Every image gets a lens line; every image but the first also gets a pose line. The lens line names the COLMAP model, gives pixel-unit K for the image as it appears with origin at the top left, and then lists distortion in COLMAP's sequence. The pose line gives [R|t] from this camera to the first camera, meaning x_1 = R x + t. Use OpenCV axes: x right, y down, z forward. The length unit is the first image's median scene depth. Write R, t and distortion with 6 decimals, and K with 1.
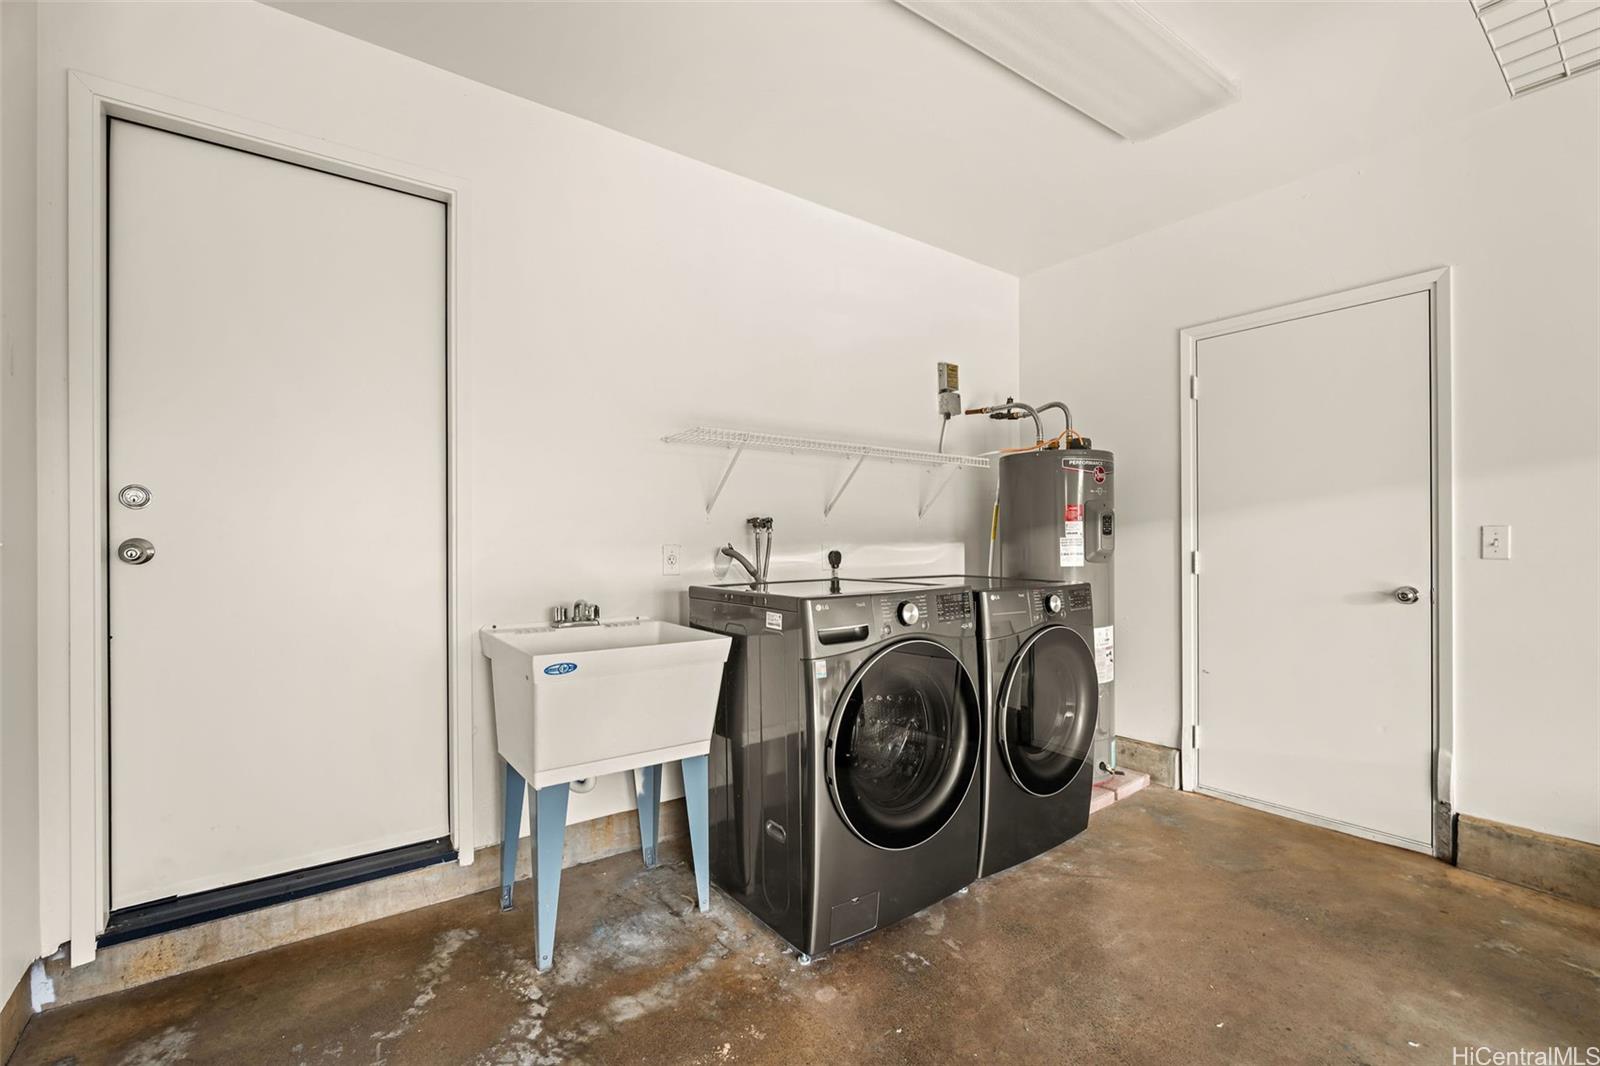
lens RADIAL K [[705.3, 0, 798.5], [0, 705.3, 526.3], [0, 0, 1]] dist [-0.003094, -0.000452]
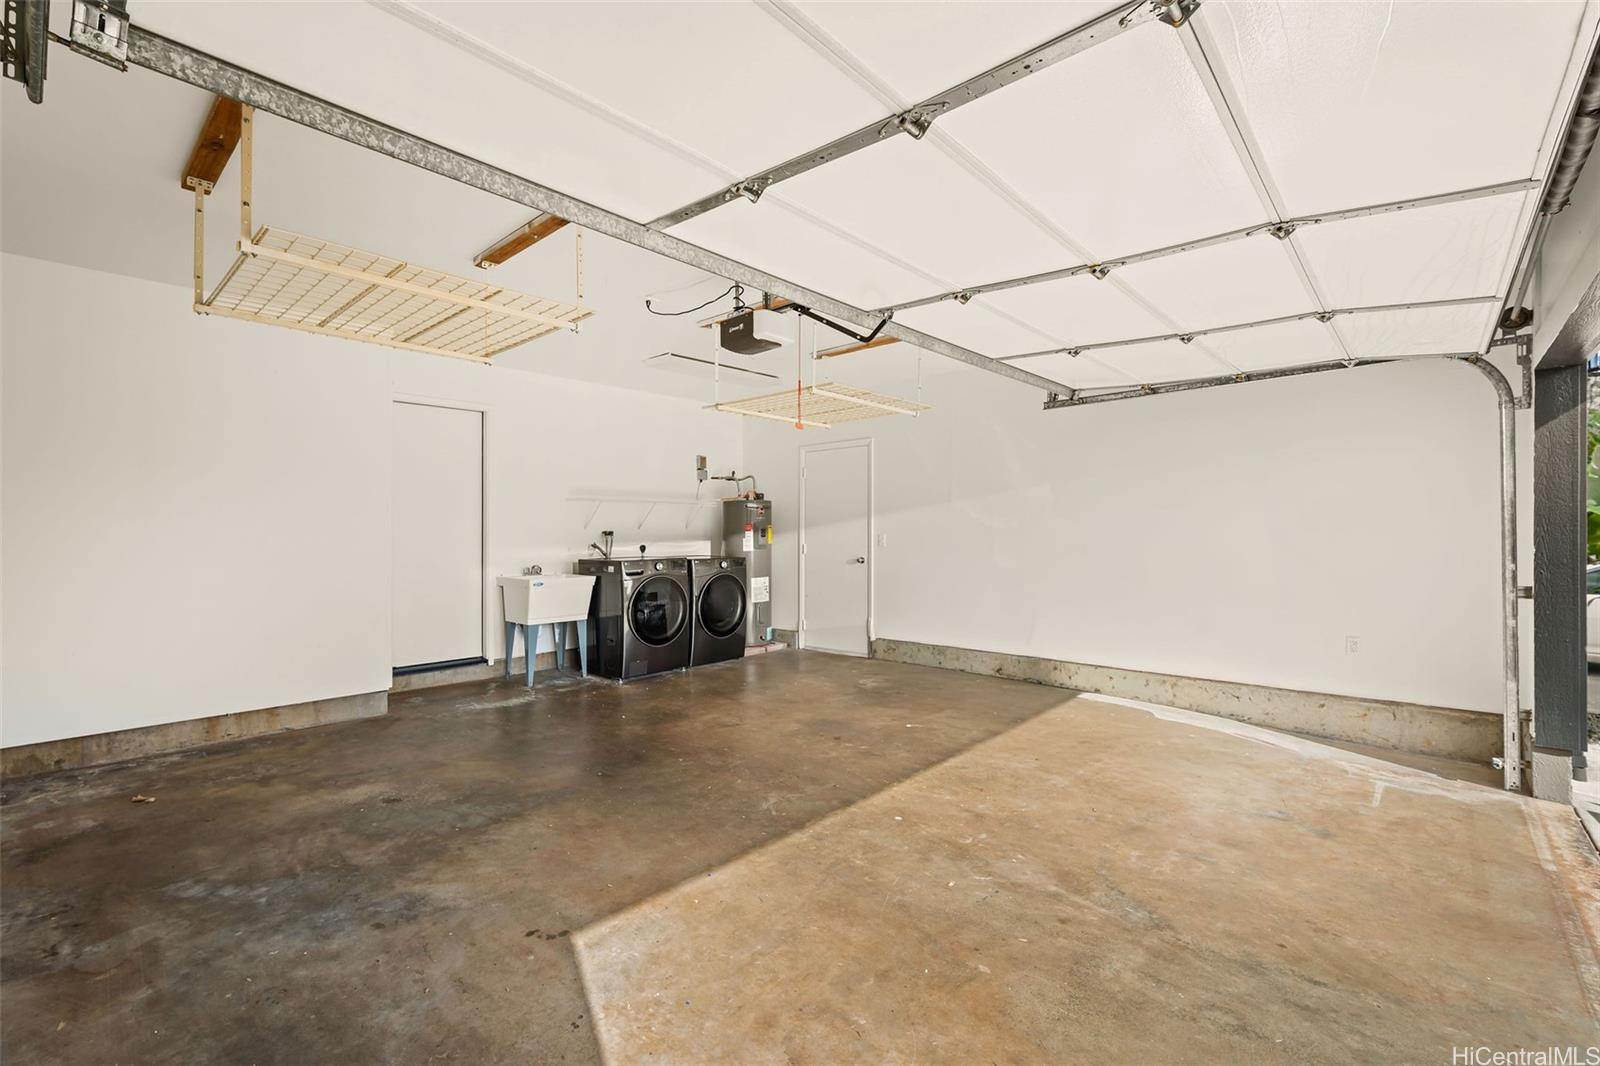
lens RADIAL K [[694.1, 0, 794.4], [0, 694.1, 503.5], [0, 0, 1]] dist [-0.000999, -0.000107]
pose [[0.981592, 0.004261, 0.190943, 0.122177], [0.000107, 0.999739, -0.022860, -0.055279], [-0.190990, 0.022460, 0.981335, -1.503028]]
